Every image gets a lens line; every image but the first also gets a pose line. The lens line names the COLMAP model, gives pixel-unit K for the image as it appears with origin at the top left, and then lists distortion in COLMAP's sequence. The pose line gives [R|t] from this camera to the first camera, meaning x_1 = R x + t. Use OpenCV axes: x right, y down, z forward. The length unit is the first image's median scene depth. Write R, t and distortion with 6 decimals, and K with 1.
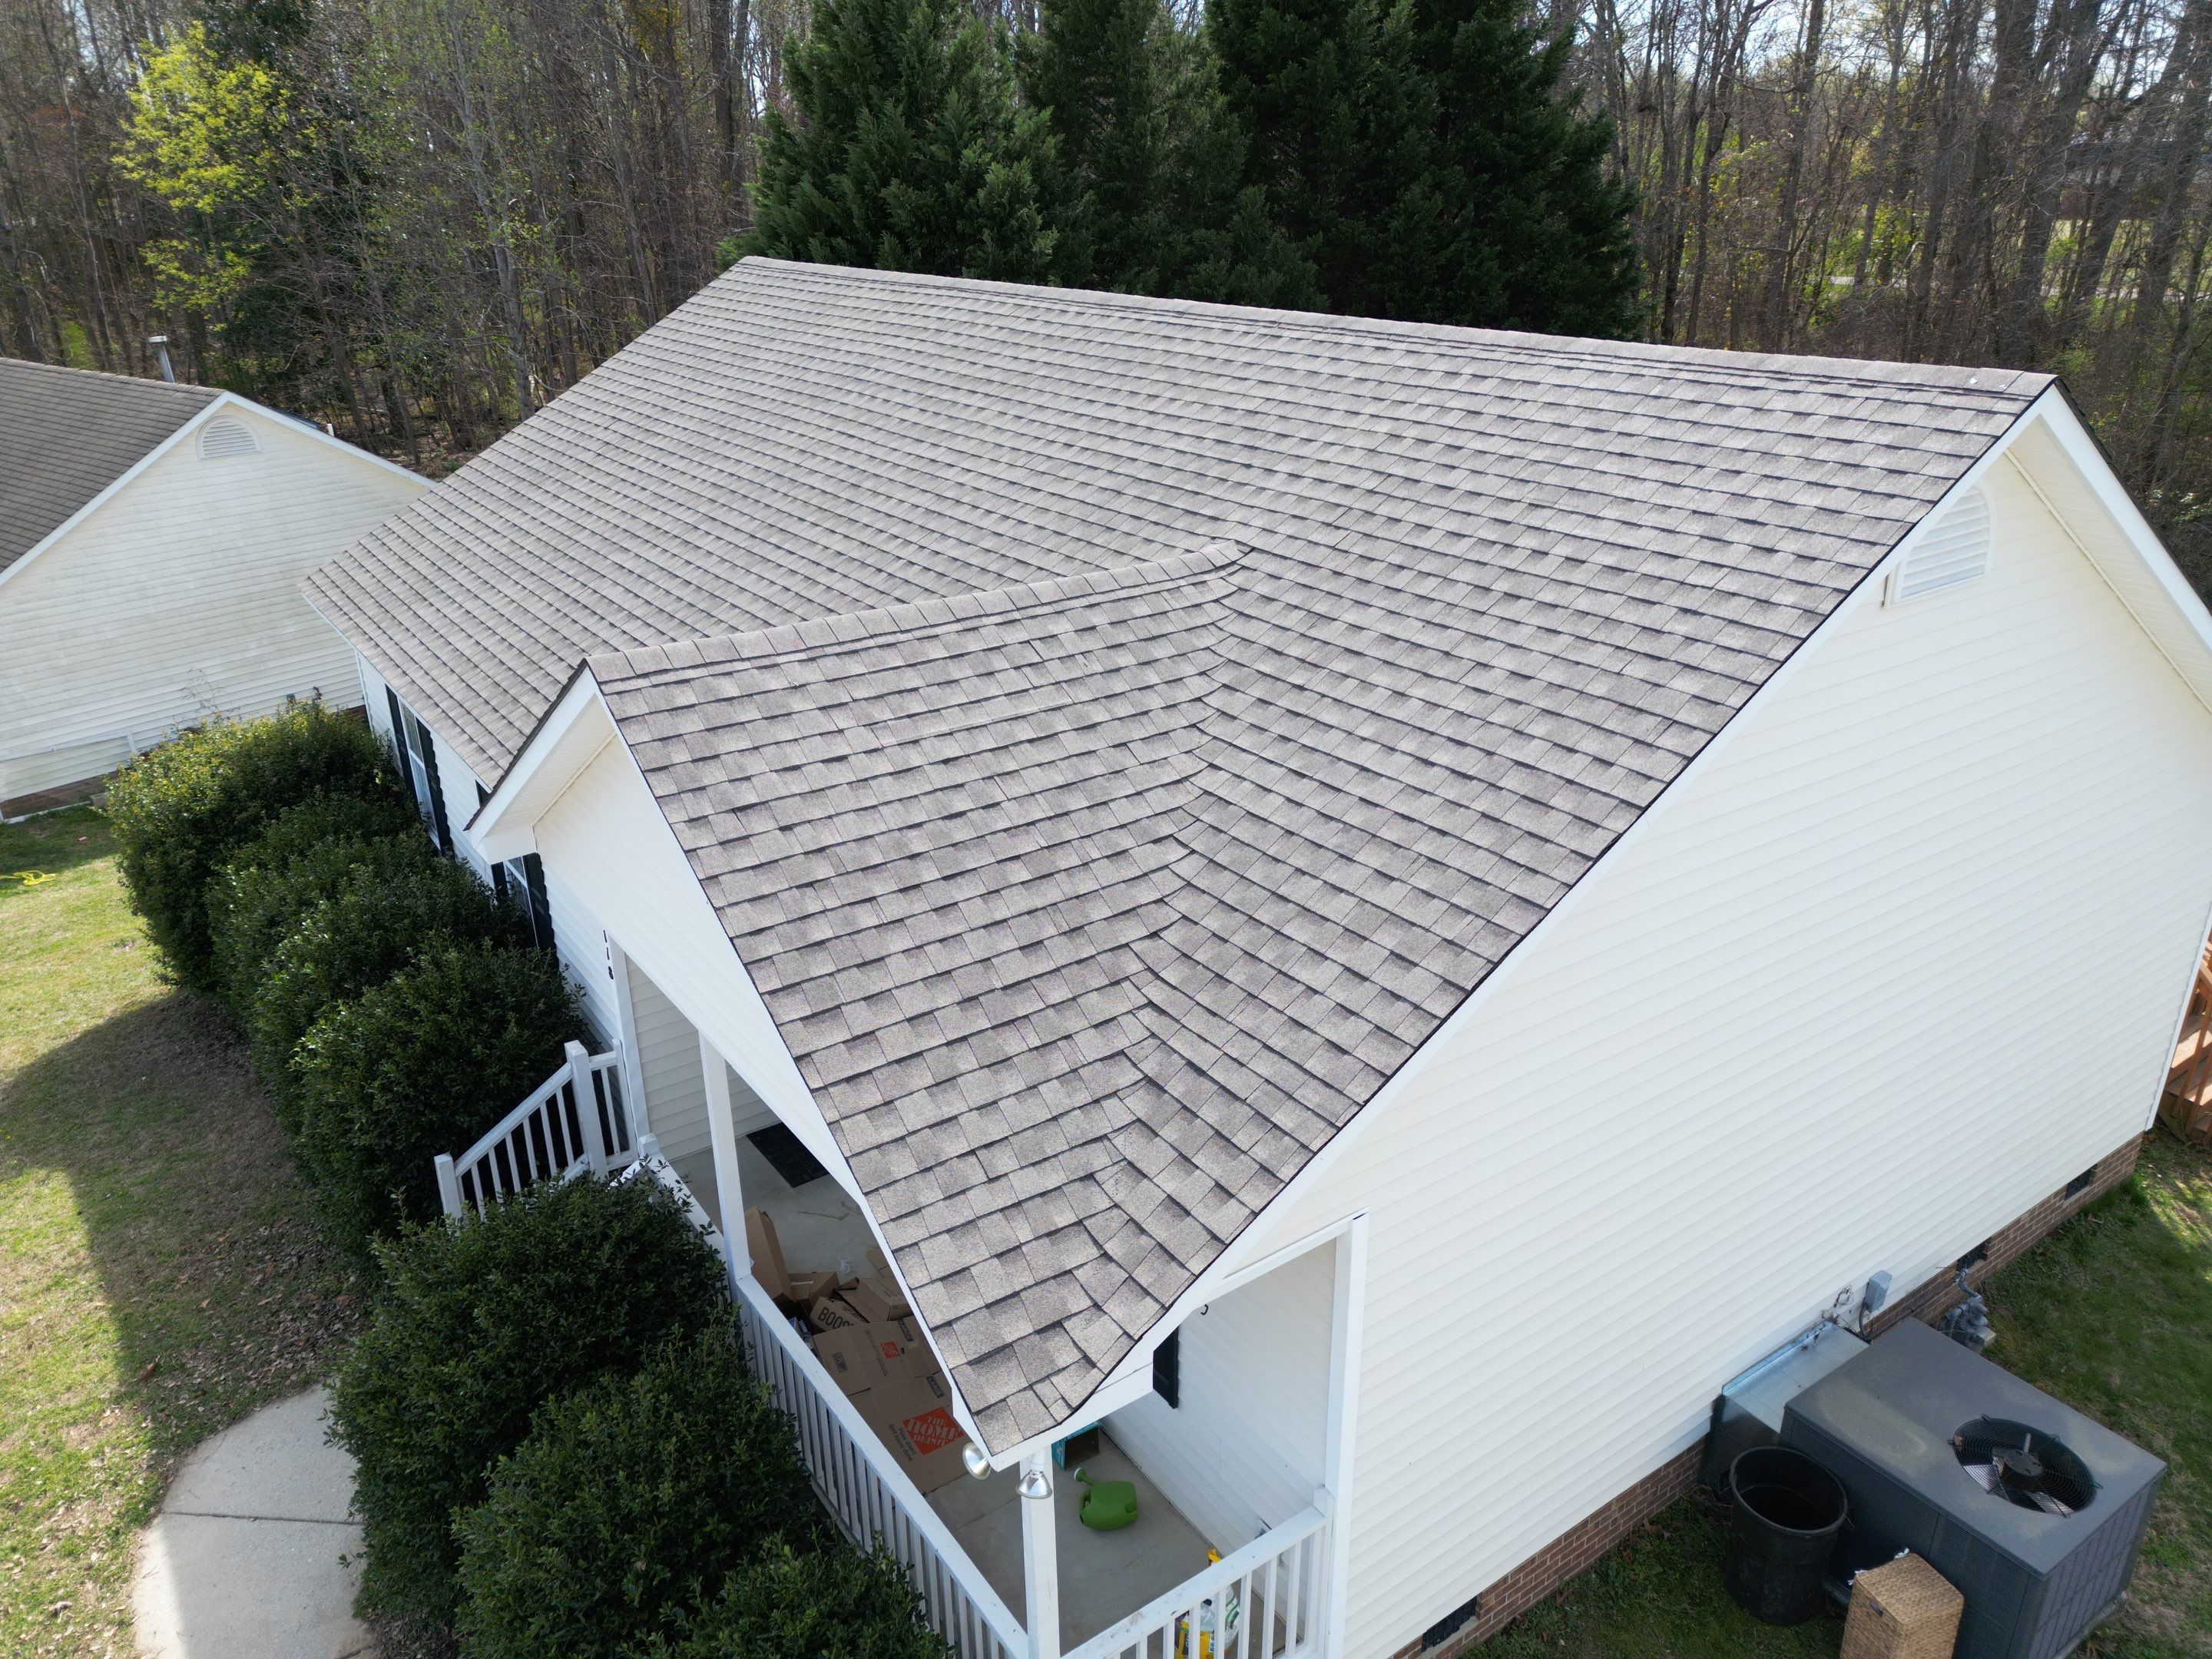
lens RADIAL K [[1542.0, 0, 1105.3], [0, 1542.0, 842.3], [0, 0, 1]] dist [0.053621, -0.039294]
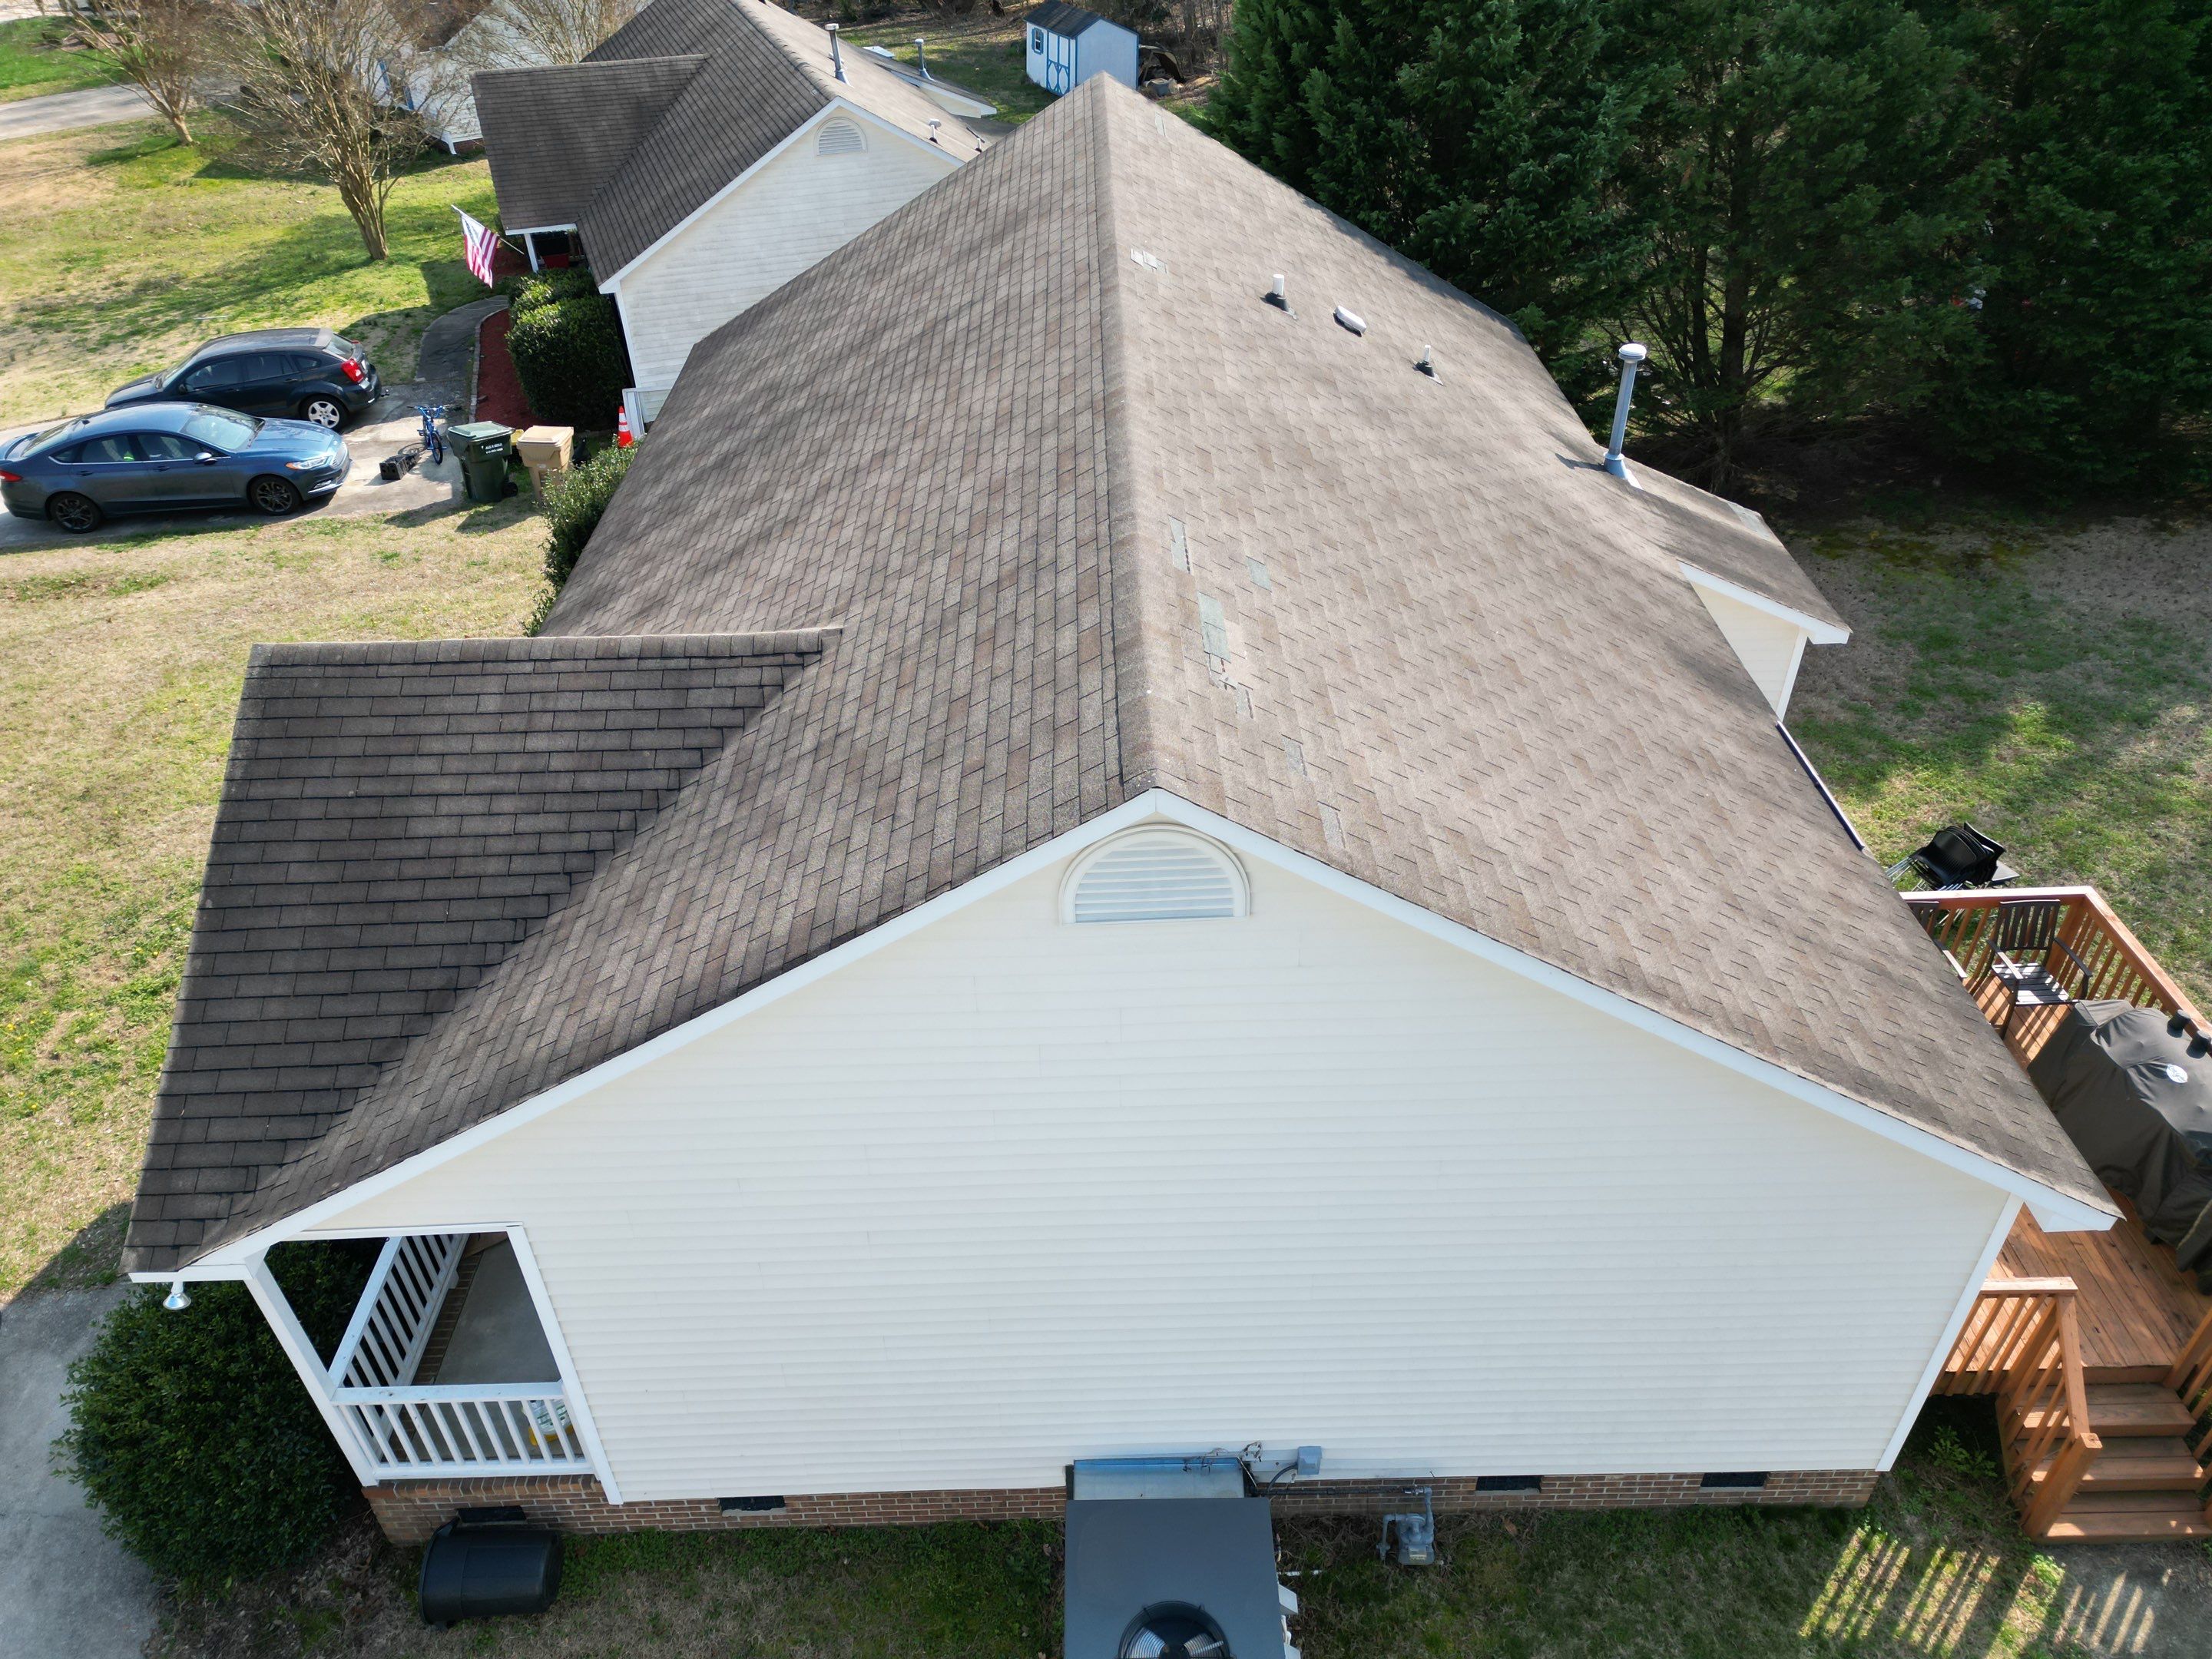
lens RADIAL K [[1542.0, 0, 1111.0], [0, 1542.0, 839.0], [0, 0, 1]] dist [0.053621, -0.039294]
pose [[0.828329, 0.331497, -0.451643, 0.789432], [-0.210449, 0.931228, 0.297533, -0.419402], [0.519213, -0.151407, 0.841126, 0.134664]]
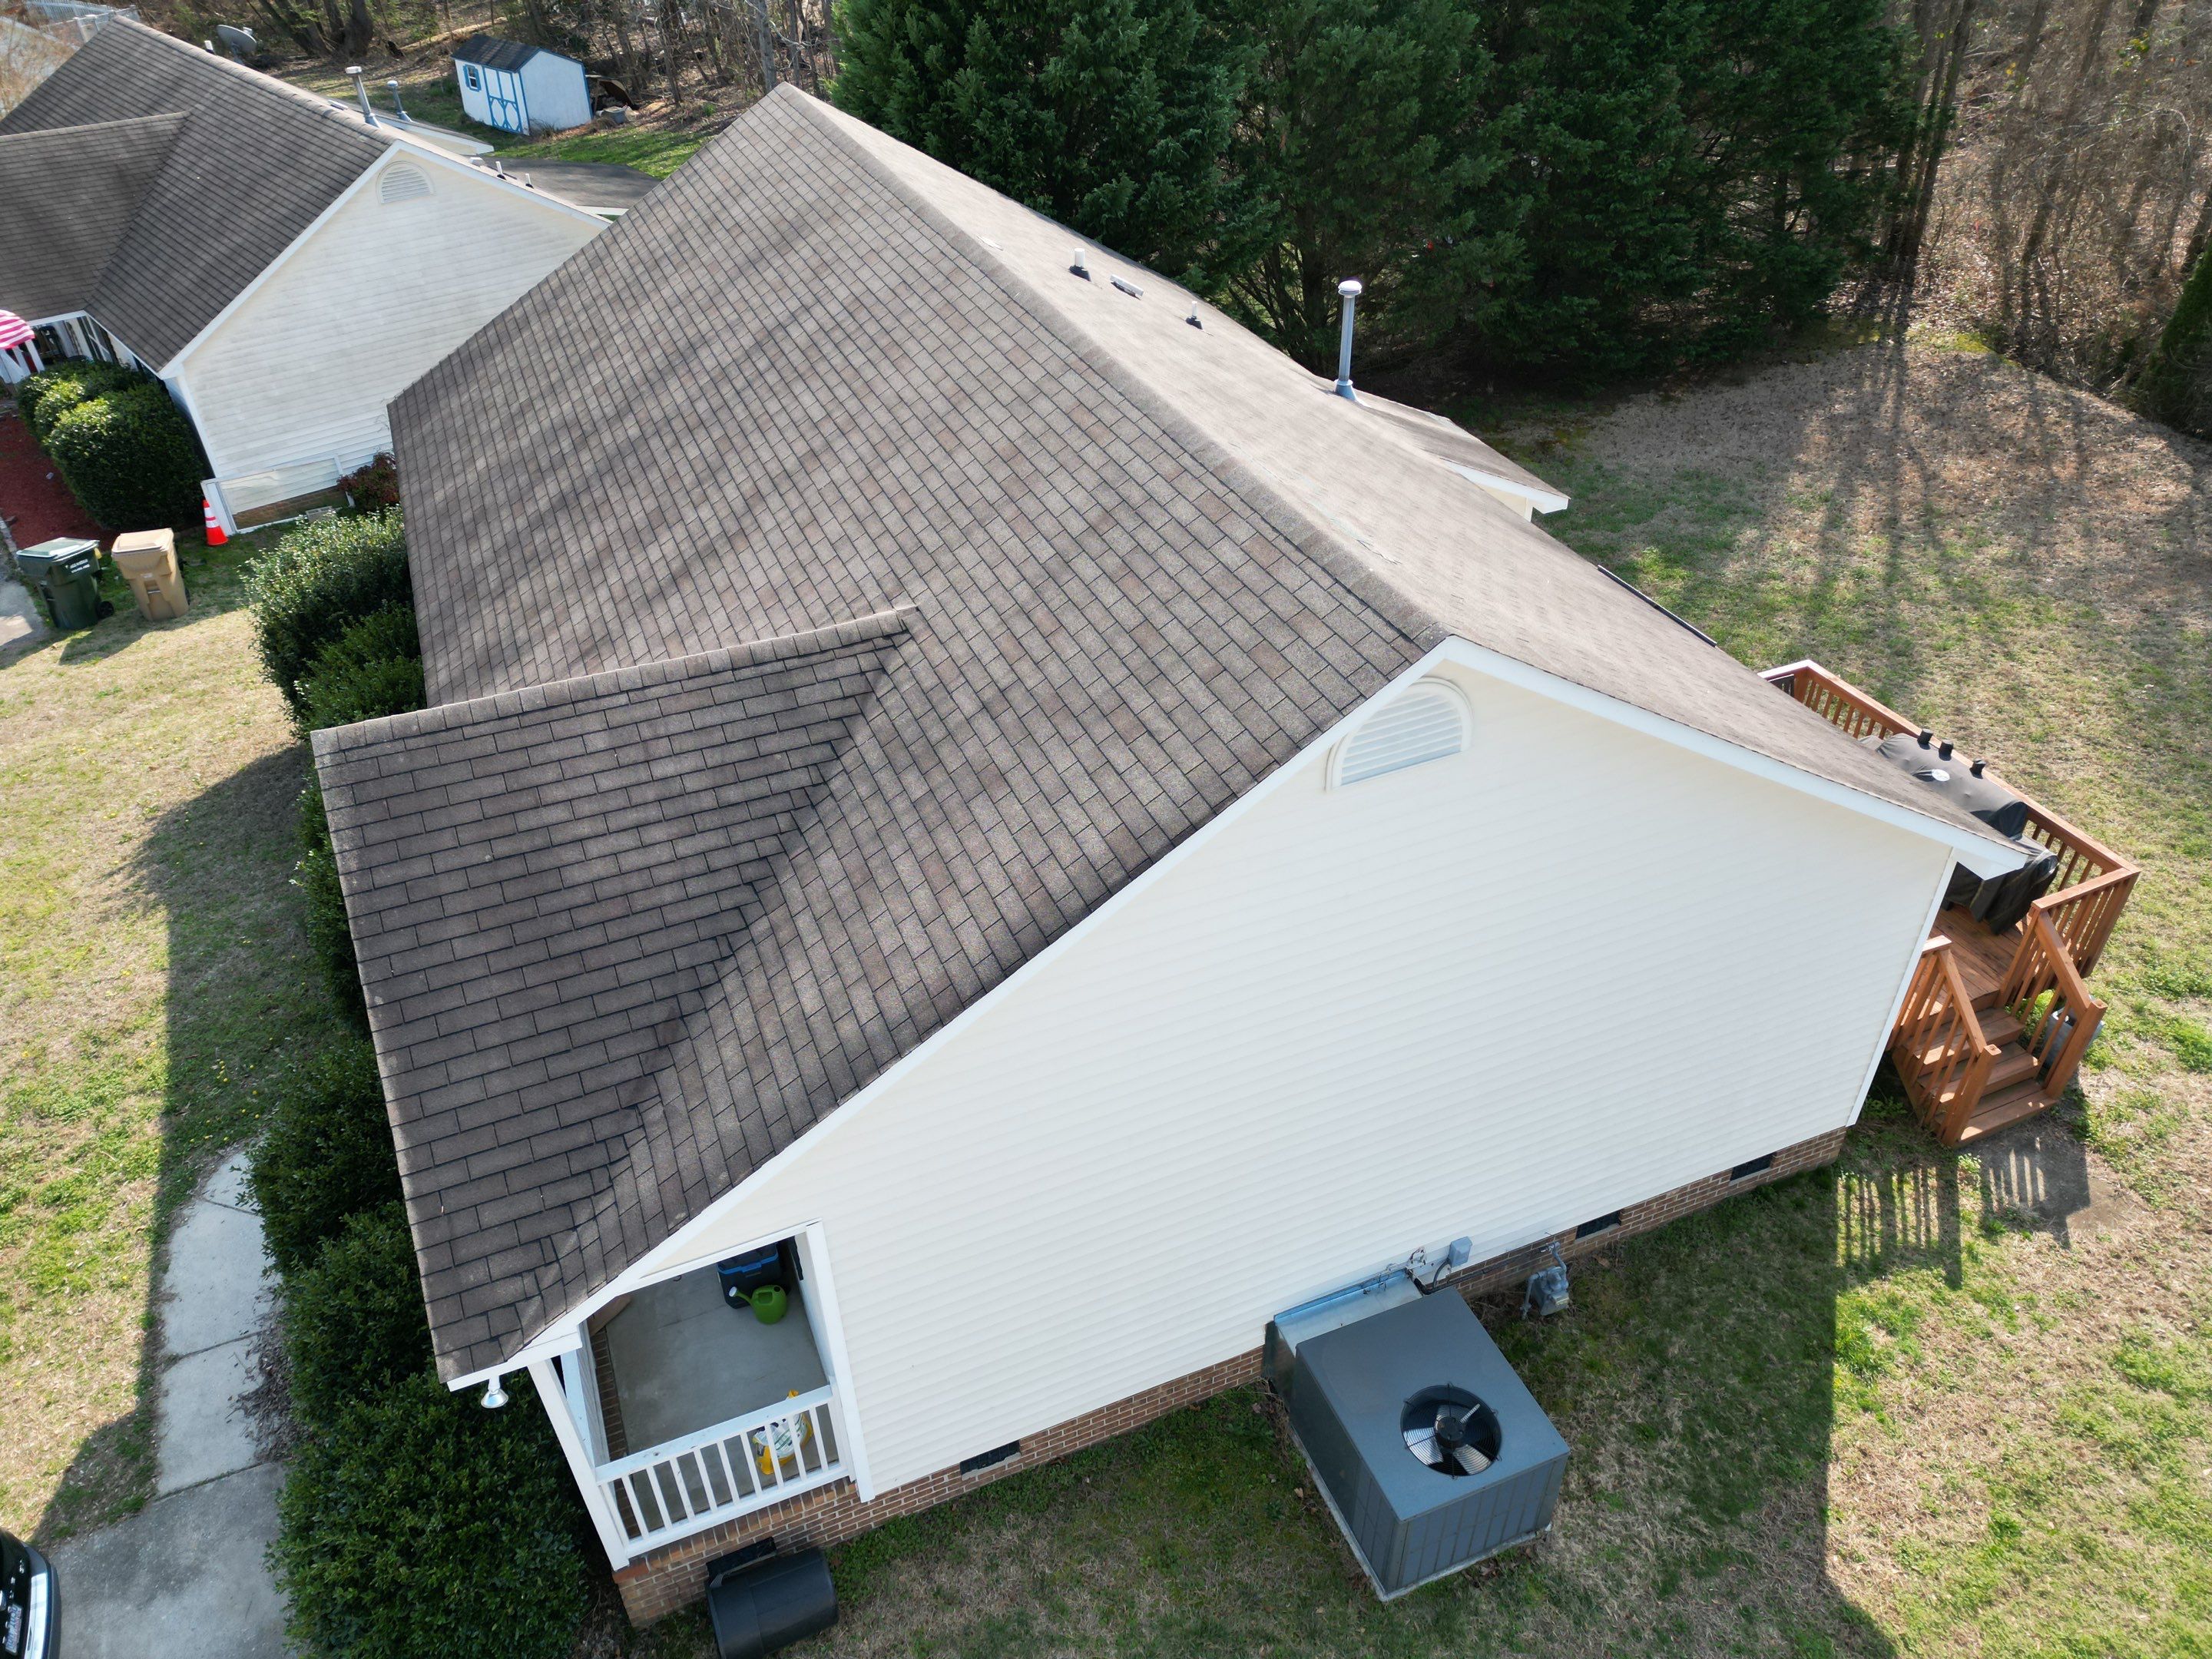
lens RADIAL K [[1542.0, 0, 1107.0], [0, 1542.0, 840.2], [0, 0, 1]] dist [0.053621, -0.039294]
pose [[0.976155, 0.121628, -0.179802, 0.448252], [-0.075236, 0.966513, 0.245342, -0.314769], [0.203621, -0.225964, 0.952617, -0.119435]]
